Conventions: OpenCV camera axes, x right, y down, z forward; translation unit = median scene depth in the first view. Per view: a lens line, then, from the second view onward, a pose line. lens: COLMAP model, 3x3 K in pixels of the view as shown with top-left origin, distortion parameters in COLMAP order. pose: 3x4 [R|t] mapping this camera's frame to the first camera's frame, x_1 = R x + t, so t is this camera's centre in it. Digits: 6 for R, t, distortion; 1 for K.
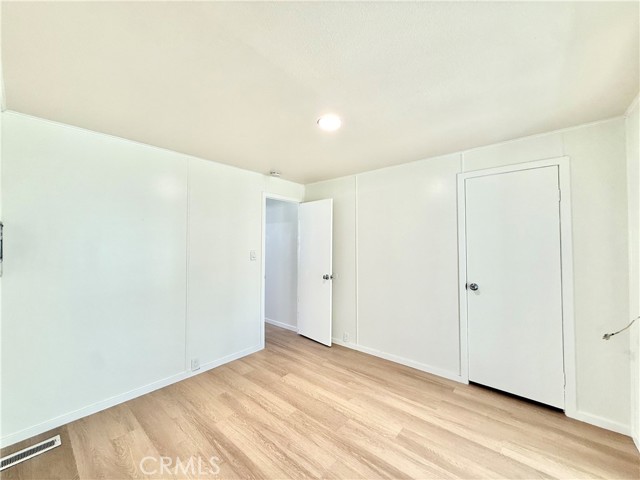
lens RADIAL K [[256.5, 0, 320.6], [0, 256.5, 241.5], [0, 0, 1]] dist [-0.001098, 0.000331]
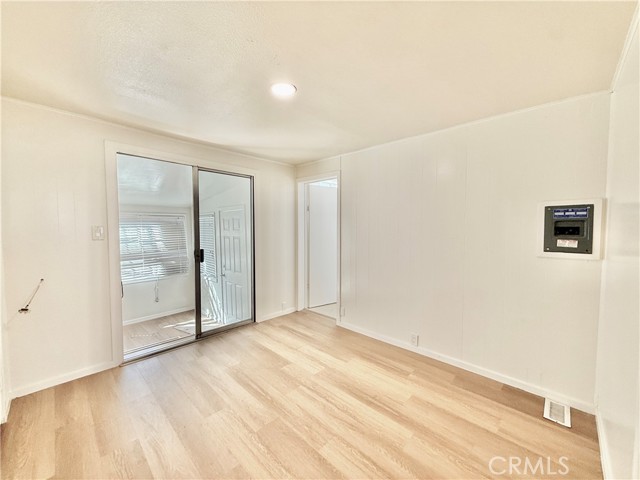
lens RADIAL K [[256.5, 0, 318.8], [0, 256.5, 239.2], [0, 0, 1]] dist [-0.001098, 0.000331]
pose [[-0.998016, -0.006880, 0.062589, -0.155740], [-0.004257, 0.999111, 0.041934, 0.030271], [-0.062822, 0.041585, -0.997158, 1.976554]]
